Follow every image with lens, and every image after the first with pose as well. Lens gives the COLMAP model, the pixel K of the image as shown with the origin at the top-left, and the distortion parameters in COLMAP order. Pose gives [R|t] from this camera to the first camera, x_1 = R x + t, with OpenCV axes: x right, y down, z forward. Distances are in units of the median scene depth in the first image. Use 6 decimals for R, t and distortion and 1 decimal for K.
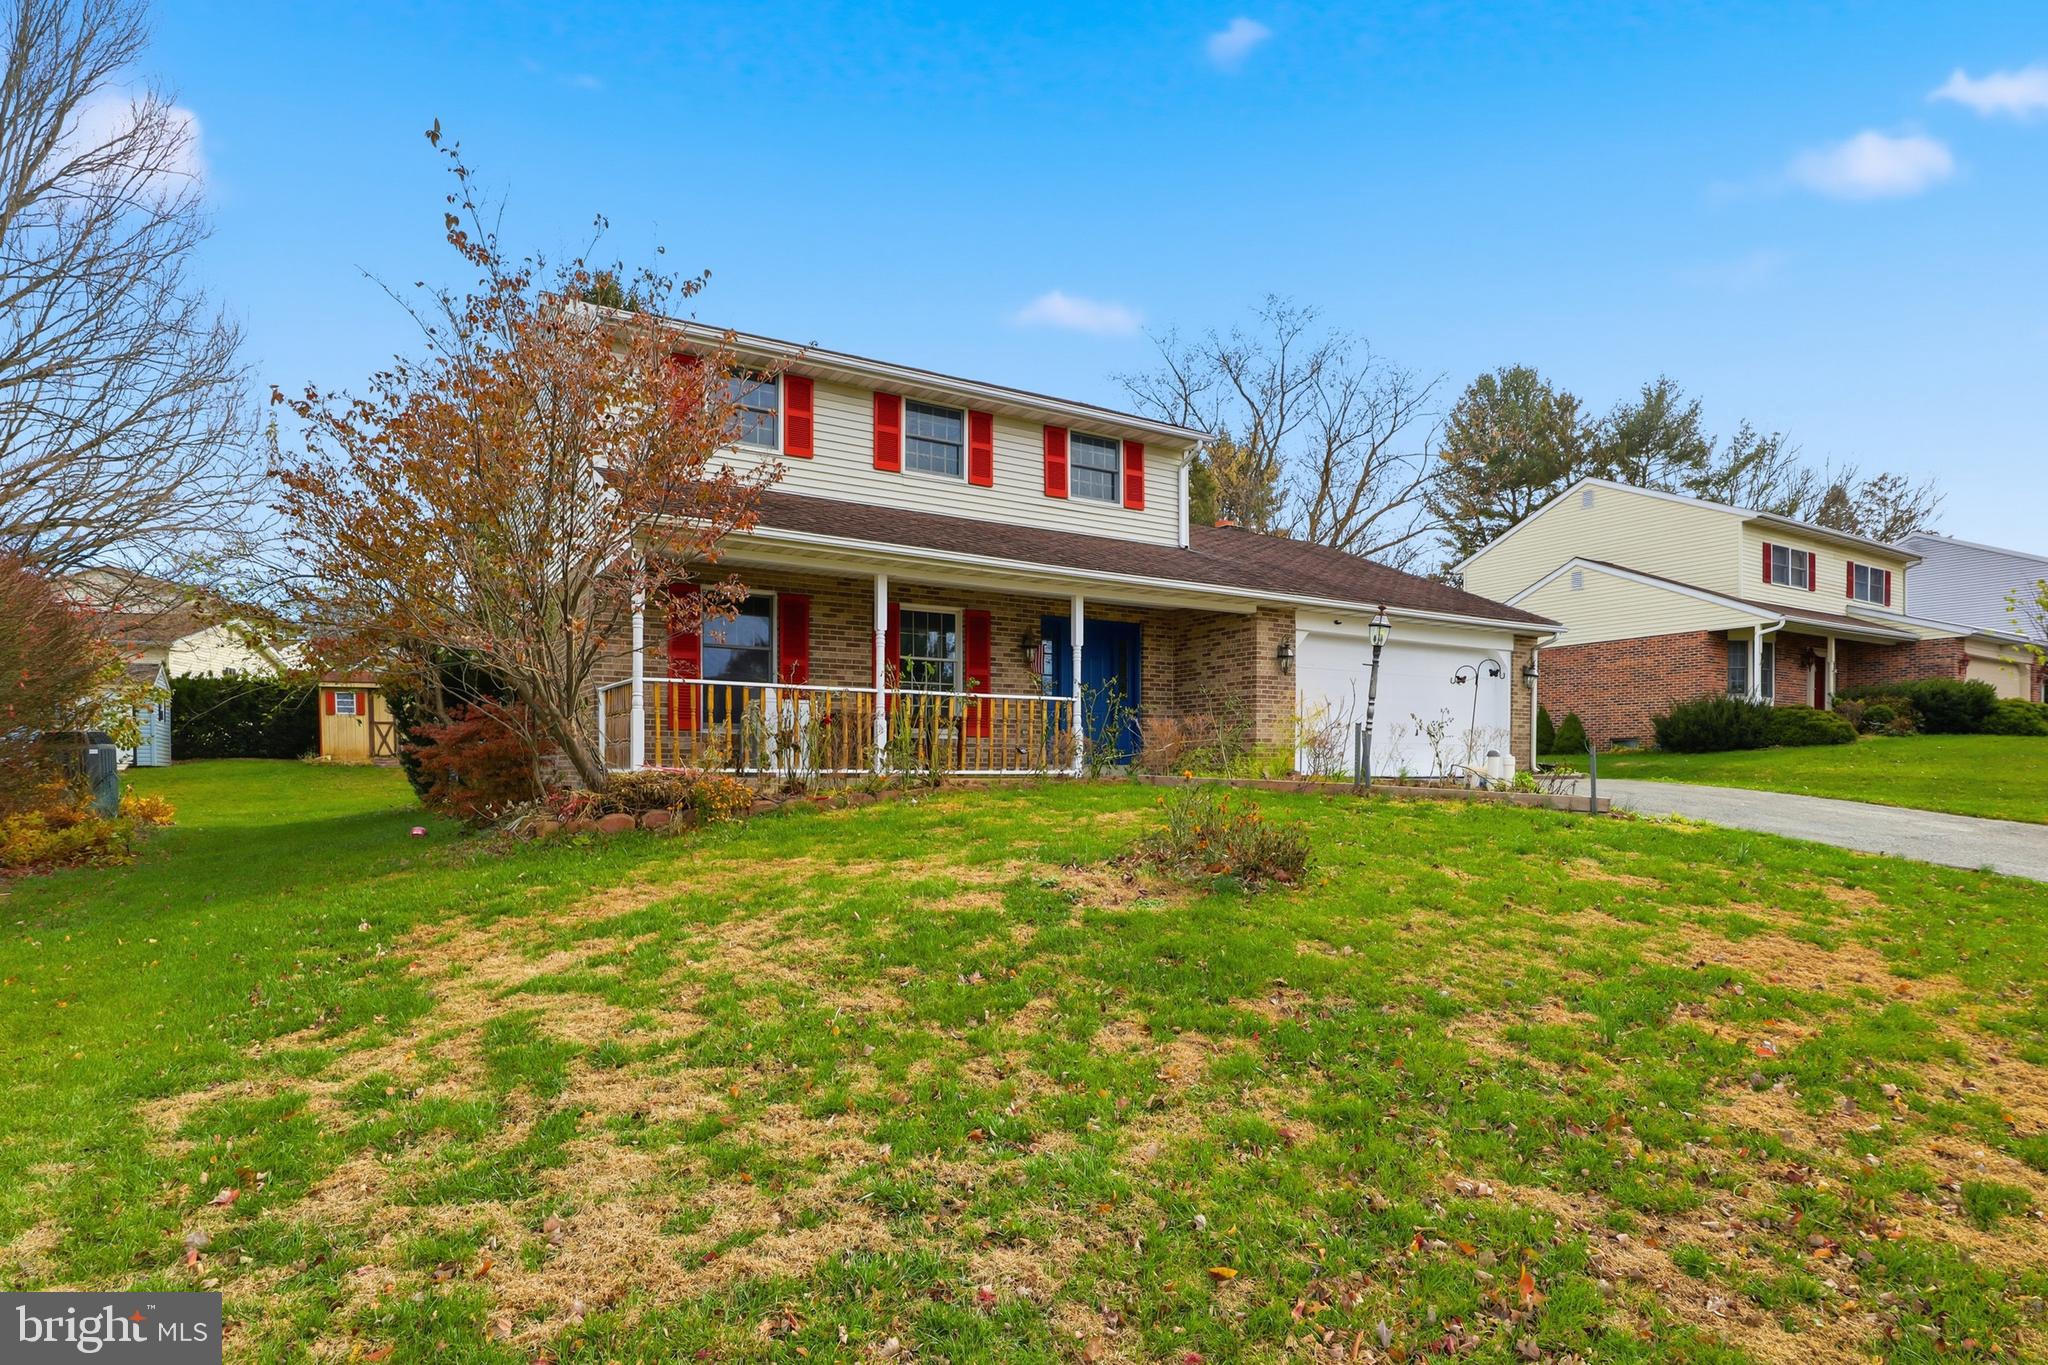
lens RADIAL K [[1094.3, 0, 1031.1], [0, 1094.3, 807.1], [0, 0, 1]] dist [-0.043375, 0.015099]
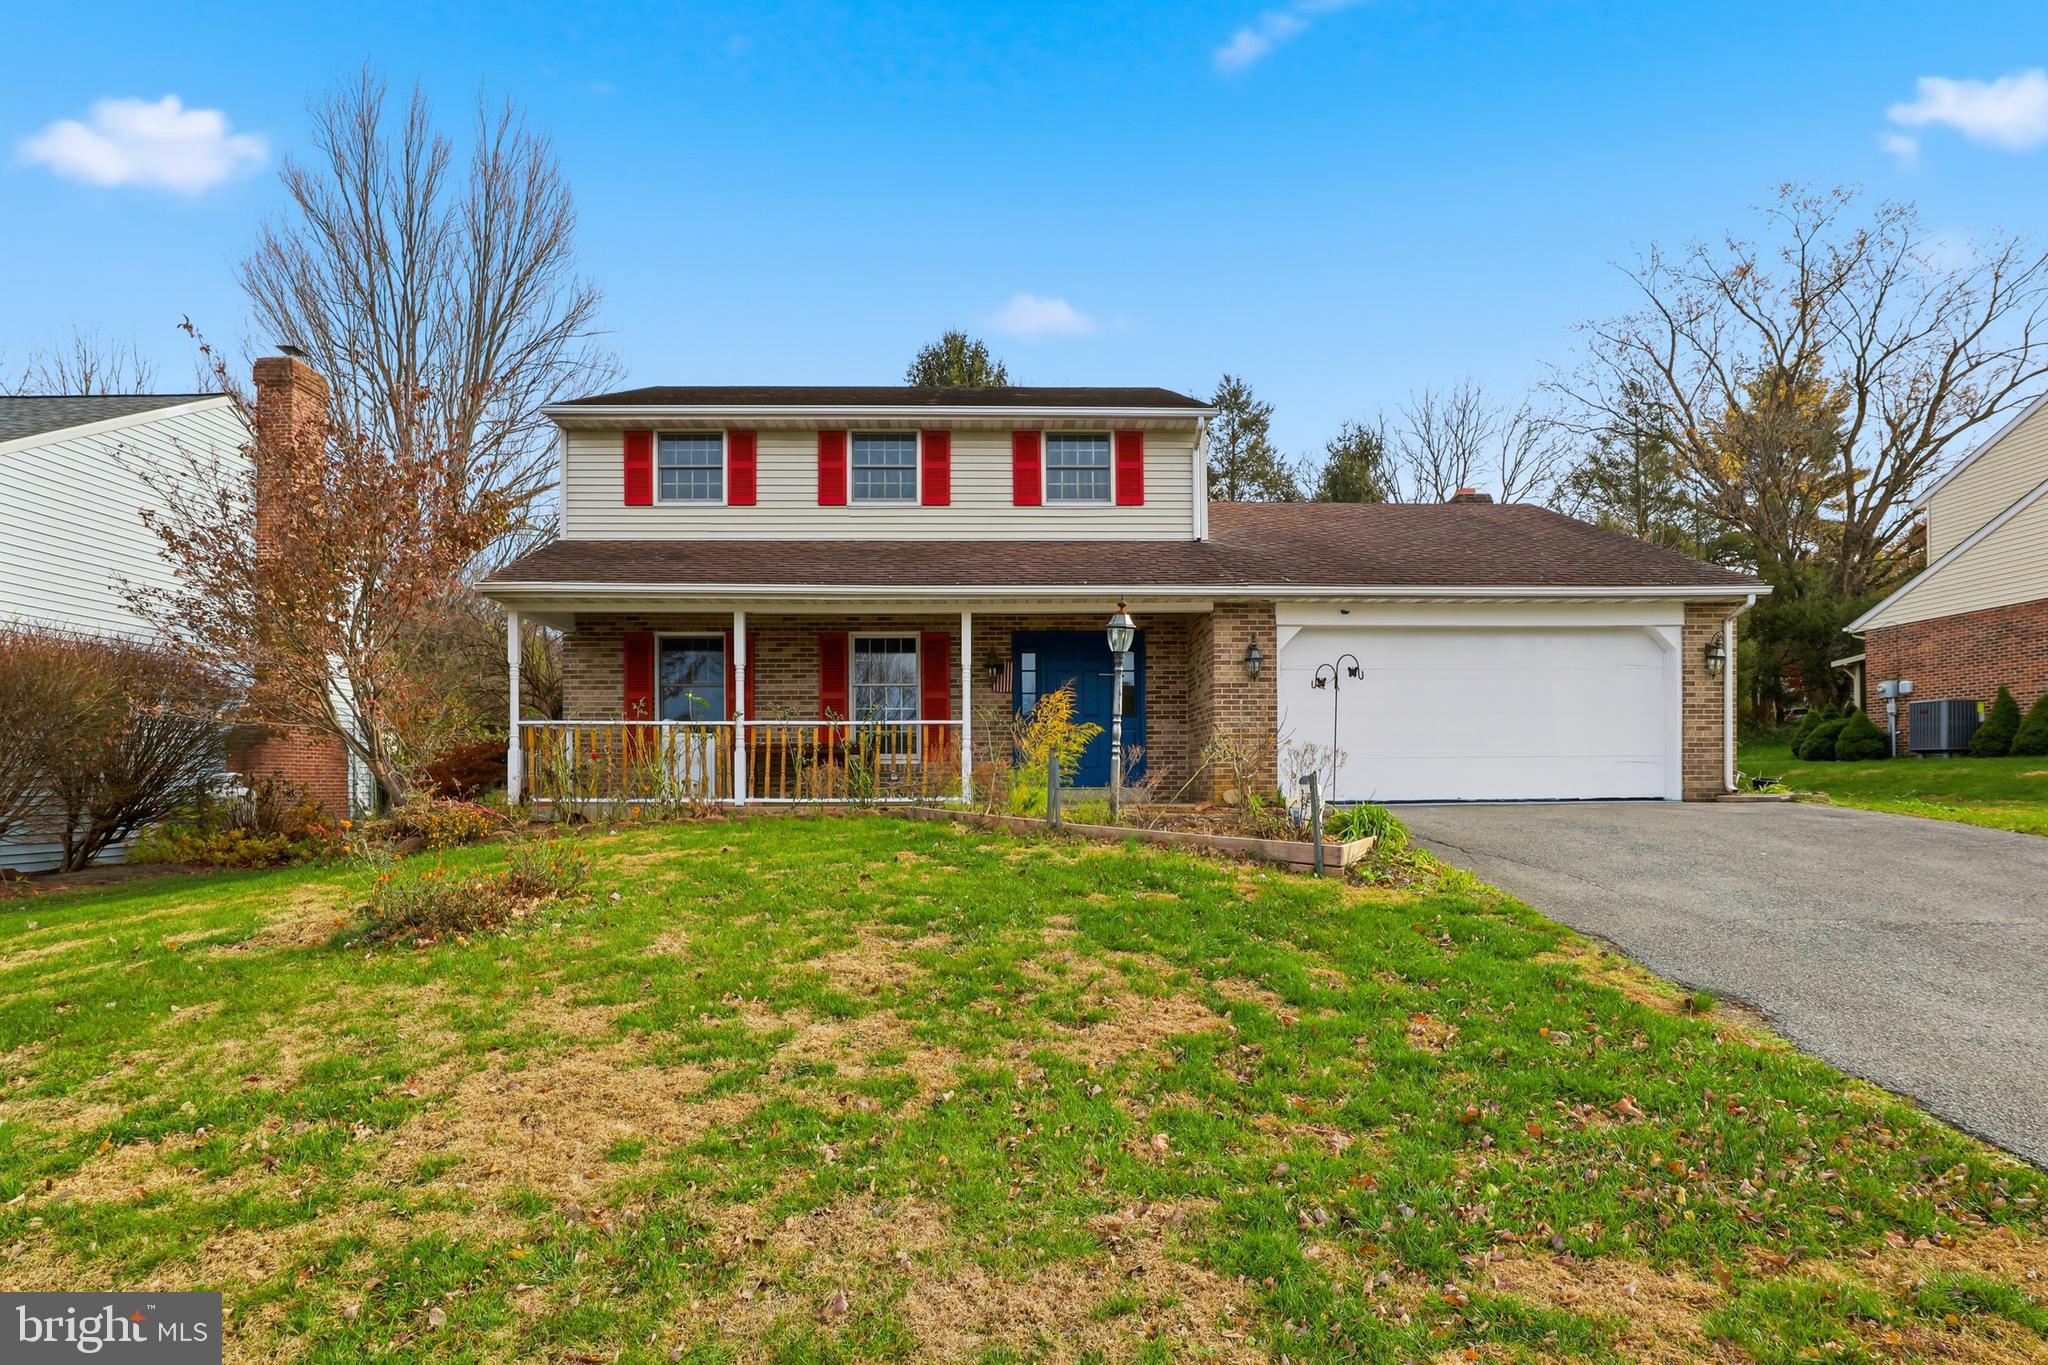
lens RADIAL K [[1094.3, 0, 1034.8], [0, 1094.3, 782.7], [0, 0, 1]] dist [-0.043375, 0.015099]
pose [[0.870923, -0.005332, -0.491391, 0.599821], [-0.007484, 0.999681, -0.024111, -0.026342], [0.491363, 0.024677, 0.870605, 0.230627]]
